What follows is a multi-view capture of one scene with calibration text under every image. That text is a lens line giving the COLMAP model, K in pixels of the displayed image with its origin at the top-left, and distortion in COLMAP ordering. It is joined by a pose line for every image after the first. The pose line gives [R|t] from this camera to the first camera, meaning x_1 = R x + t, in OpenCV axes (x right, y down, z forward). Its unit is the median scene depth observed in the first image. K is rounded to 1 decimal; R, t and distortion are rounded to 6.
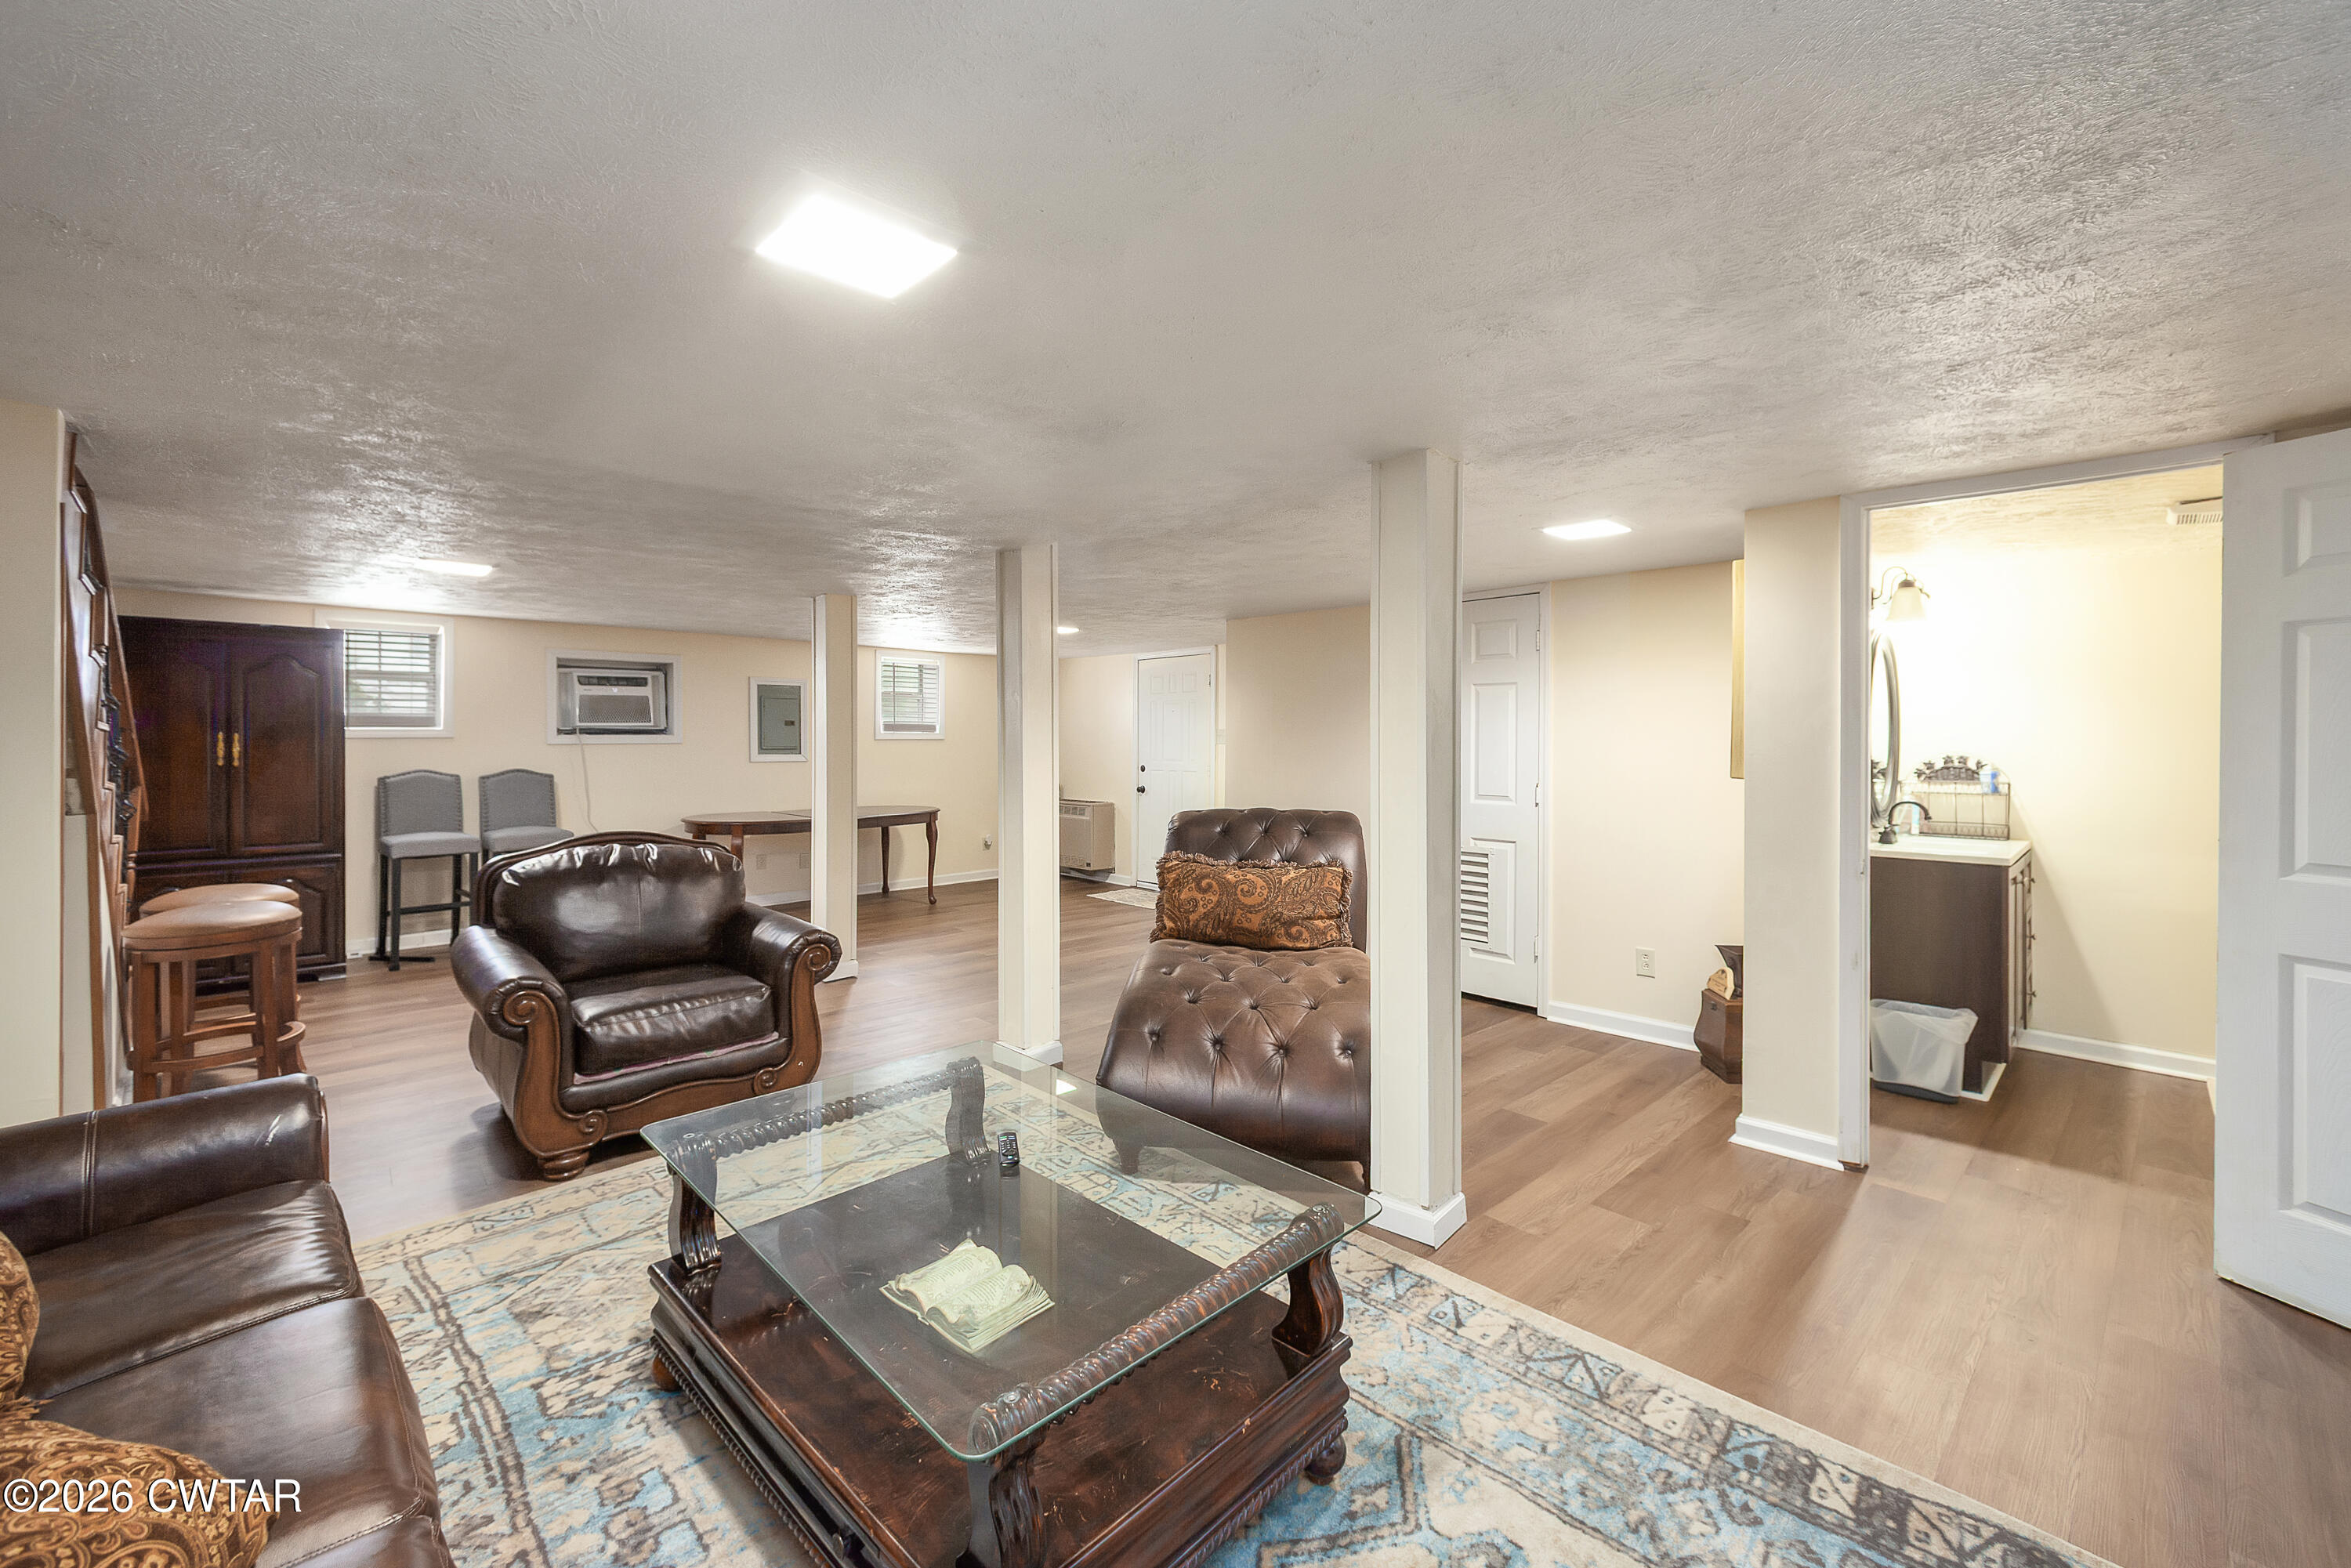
lens RADIAL K [[939.4, 0, 1196.7], [0, 939.4, 745.6], [0, 0, 1]] dist [0.006164, -0.000563]
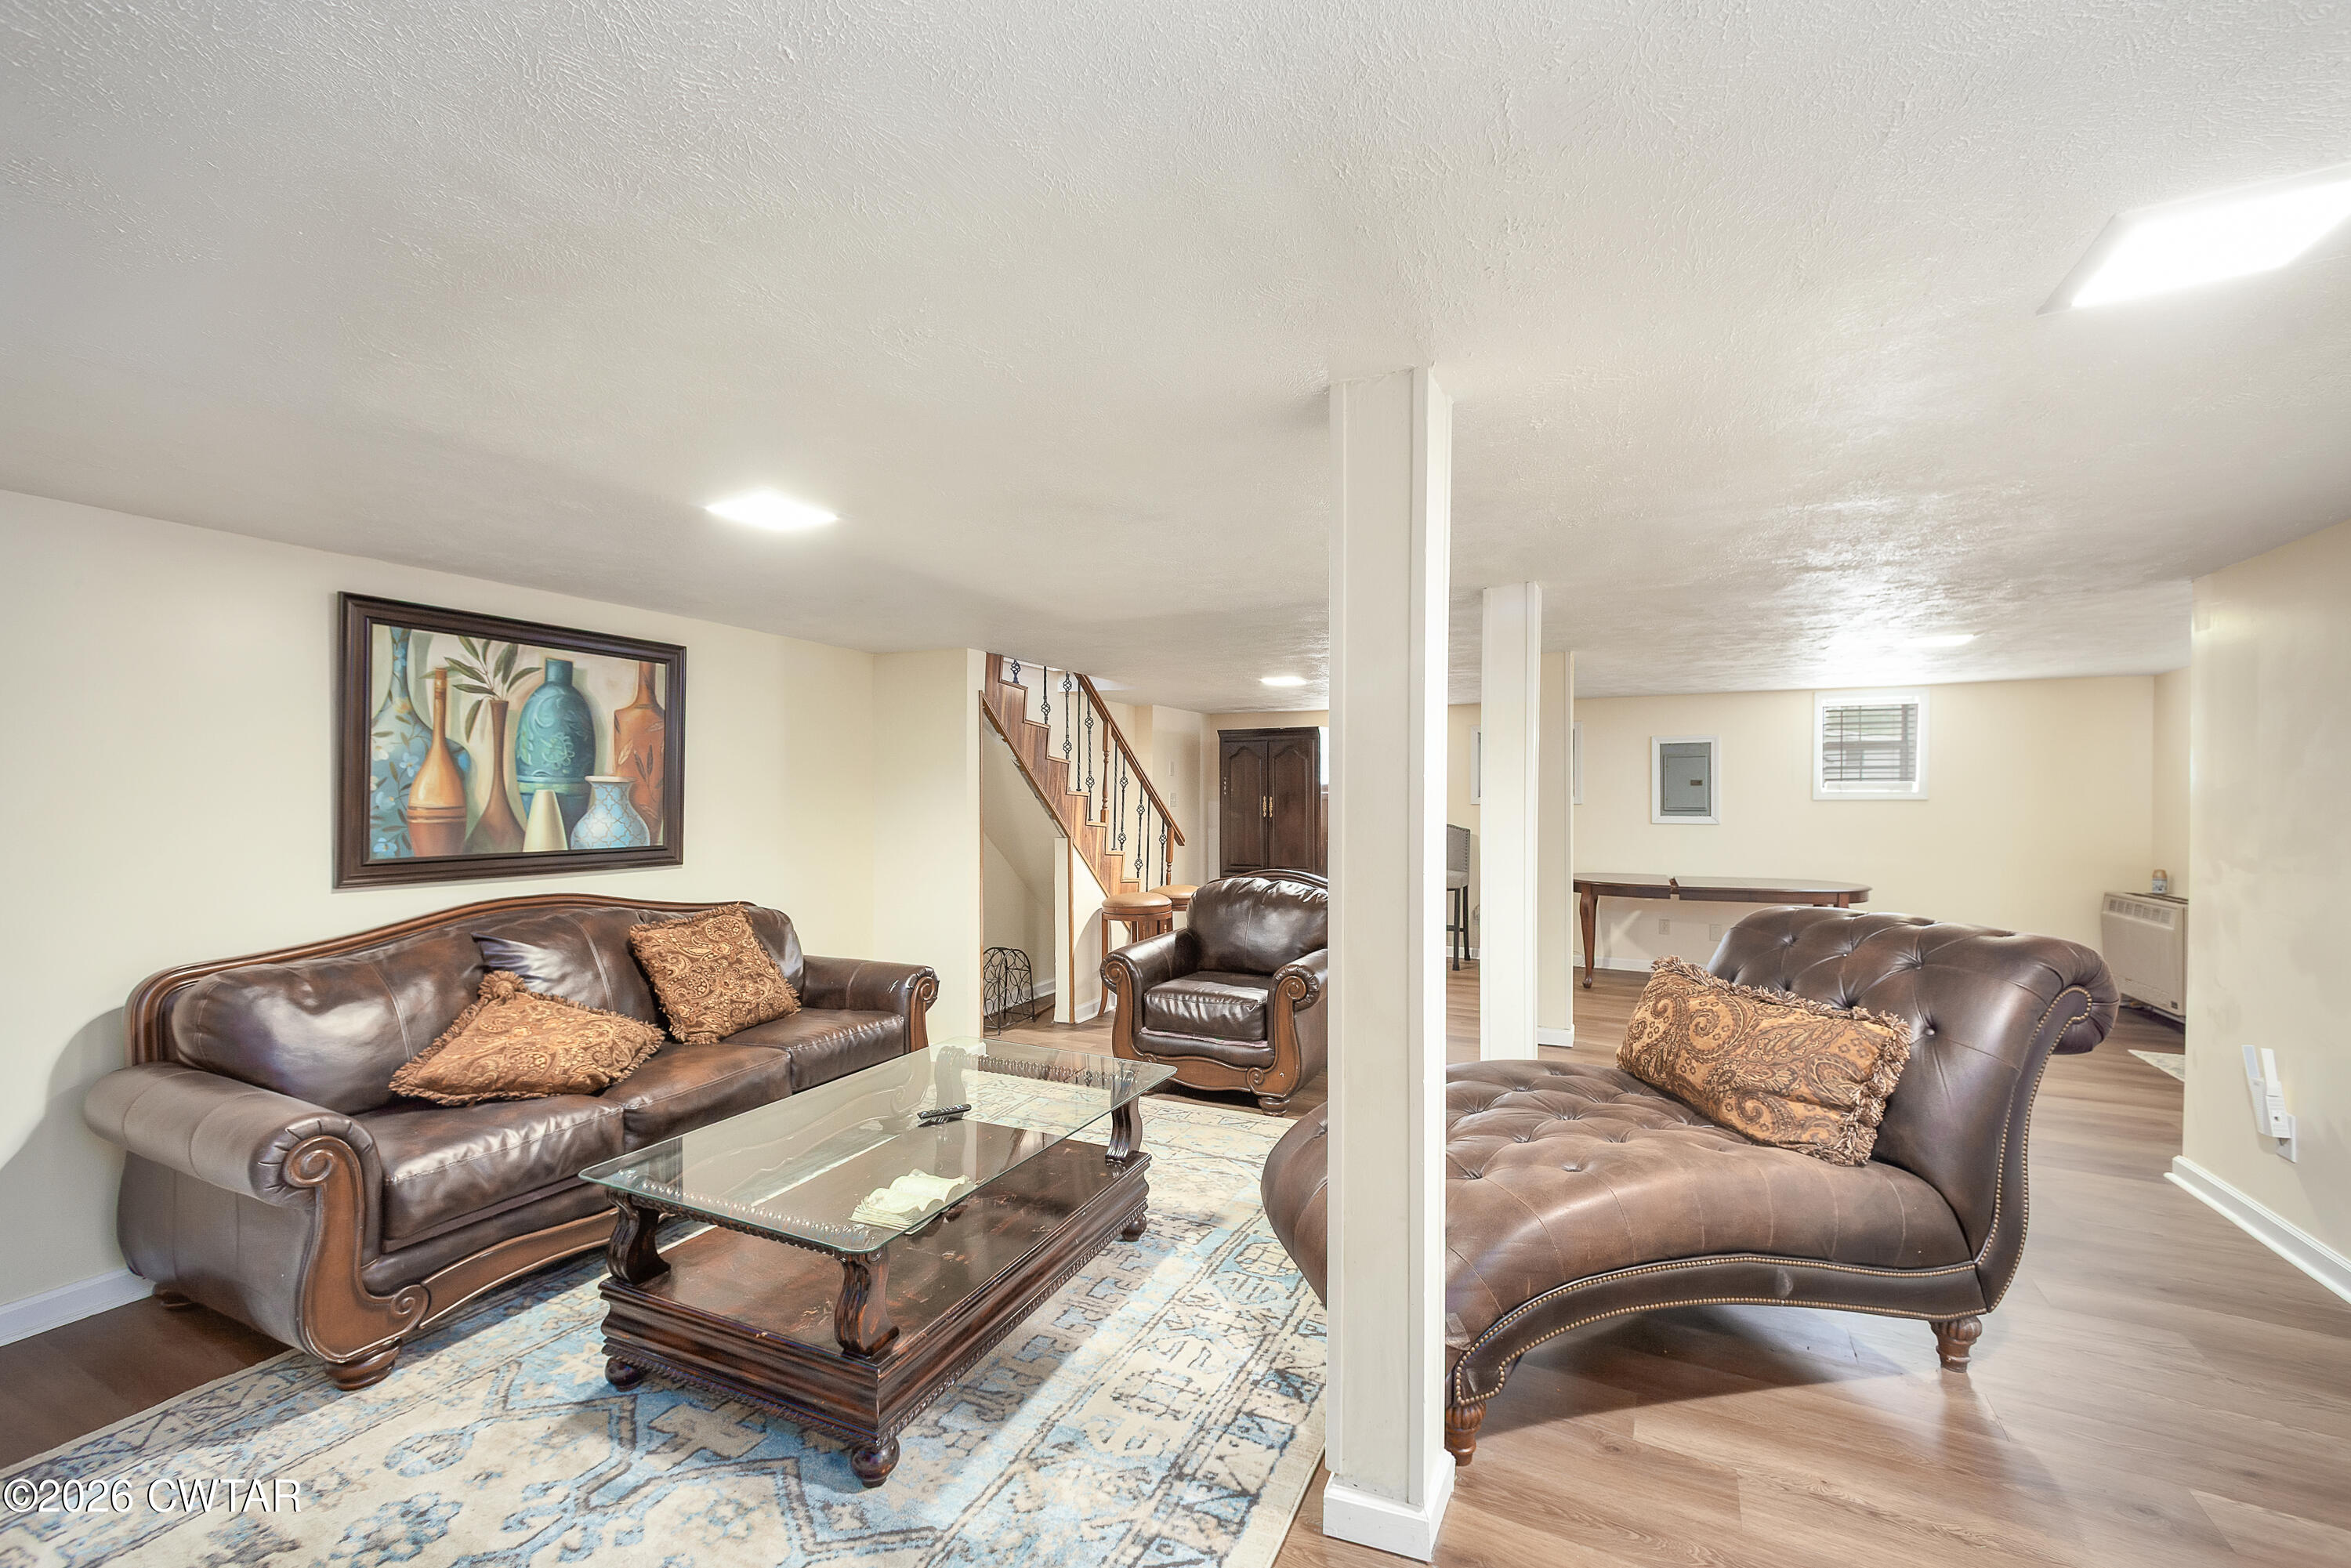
lens RADIAL K [[939.4, 0, 1188.2], [0, 939.4, 794.1], [0, 0, 1]] dist [0.006164, -0.000563]
pose [[0.337449, -0.003751, -0.941336, 0.910355], [-0.007971, 0.999945, -0.006842, -0.006701], [0.941310, 0.009812, 0.337401, 0.689379]]
